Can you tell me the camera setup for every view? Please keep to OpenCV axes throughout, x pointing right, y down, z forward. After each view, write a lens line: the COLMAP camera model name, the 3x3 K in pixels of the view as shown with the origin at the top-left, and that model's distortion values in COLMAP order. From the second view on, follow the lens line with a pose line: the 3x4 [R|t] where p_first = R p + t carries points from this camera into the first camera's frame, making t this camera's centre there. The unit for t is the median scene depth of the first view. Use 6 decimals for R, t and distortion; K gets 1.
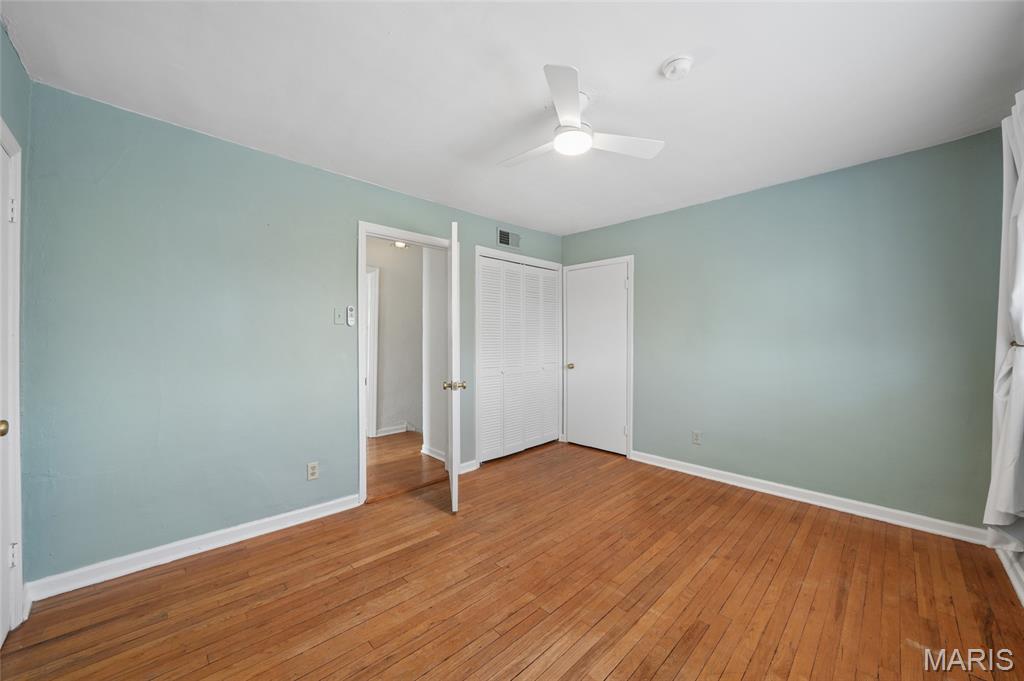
lens RADIAL K [[365.6, 0, 512.0], [0, 365.6, 340.5], [0, 0, 1]] dist [-0.014069, -0.000008]
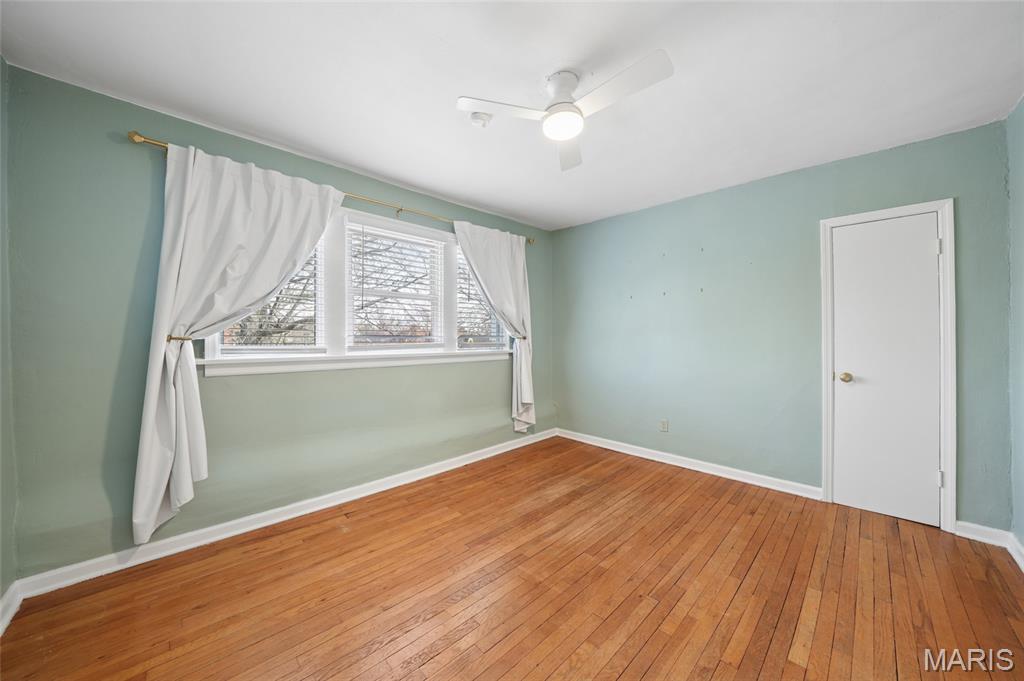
lens RADIAL K [[365.6, 0, 512.0], [0, 365.6, 340.5], [0, 0, 1]] dist [-0.014069, -0.000008]
pose [[-0.999904, 0.000894, -0.013802, 0.367234], [0.000804, 0.999978, 0.006560, 0.014215], [0.013807, 0.006548, -0.999883, 2.225808]]
